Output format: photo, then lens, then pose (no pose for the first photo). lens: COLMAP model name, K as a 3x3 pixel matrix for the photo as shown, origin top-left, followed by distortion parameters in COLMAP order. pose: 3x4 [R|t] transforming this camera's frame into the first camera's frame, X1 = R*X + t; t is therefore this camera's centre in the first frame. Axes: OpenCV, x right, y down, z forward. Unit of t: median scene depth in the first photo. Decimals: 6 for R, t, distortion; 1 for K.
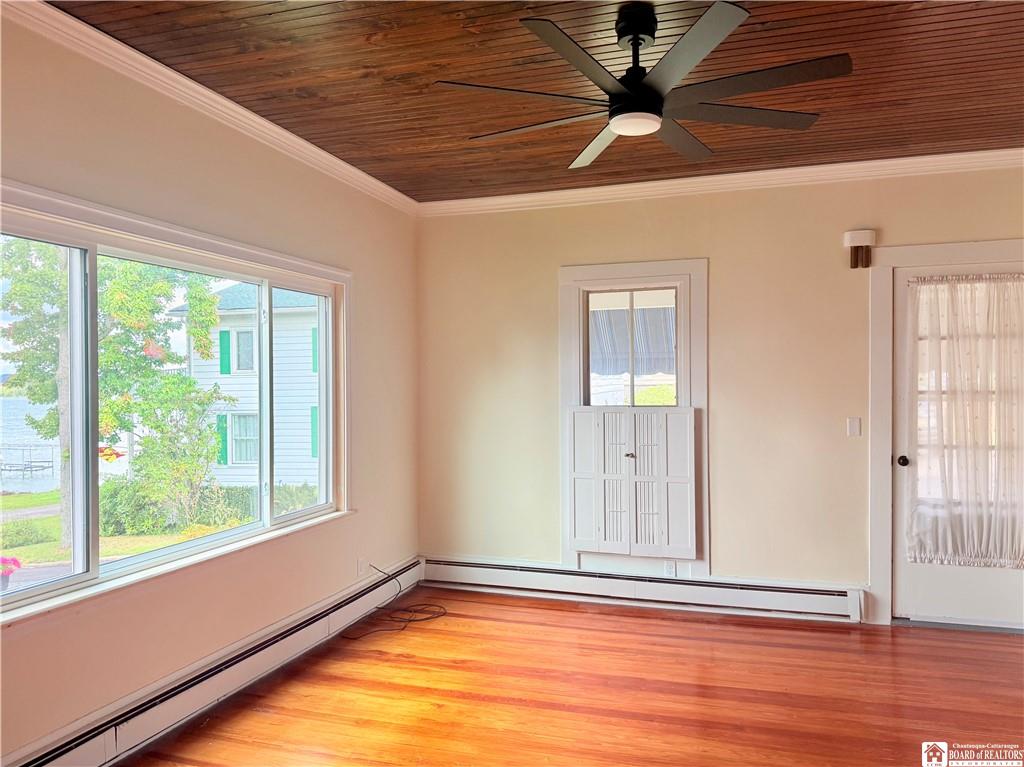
lens RADIAL K [[787.3, 0, 512.0], [0, 787.3, 383.5], [0, 0, 1]] dist [0.050848, -0.002163]
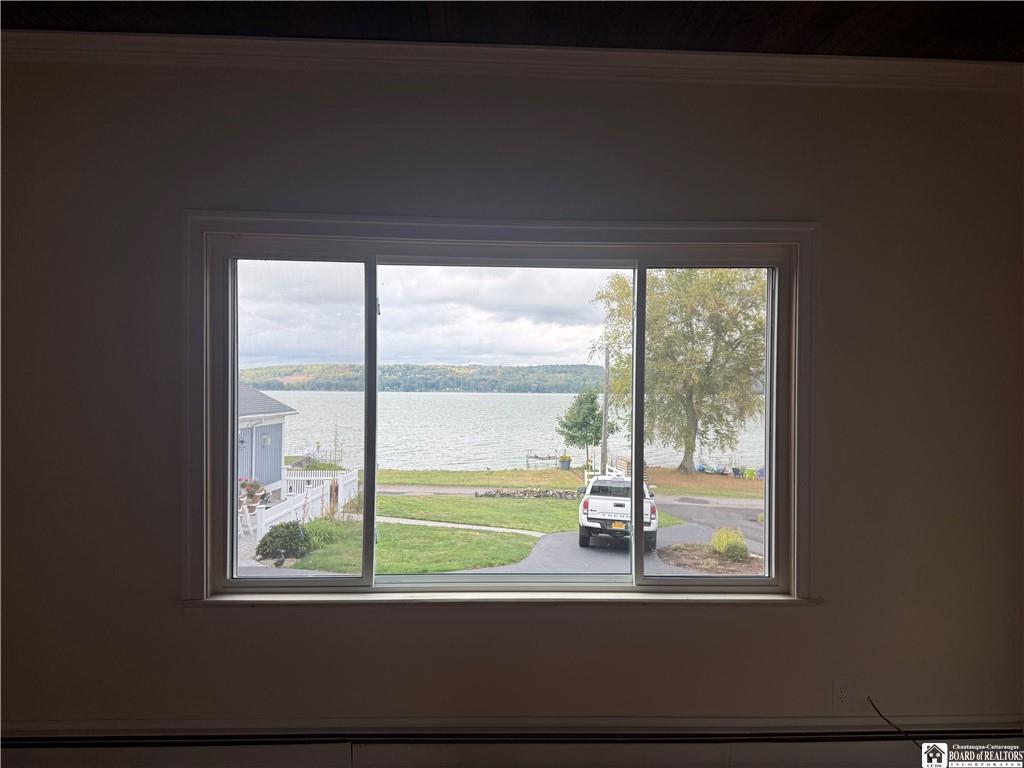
lens RADIAL K [[723.1, 0, 514.2], [0, 723.1, 360.9], [0, 0, 1]] dist [0.058152, -0.000133]
pose [[0.331248, 0.023694, -0.943246, 0.296357], [-0.008765, 0.999719, 0.022034, -0.046236], [0.943503, 0.000969, 0.331363, 0.634116]]
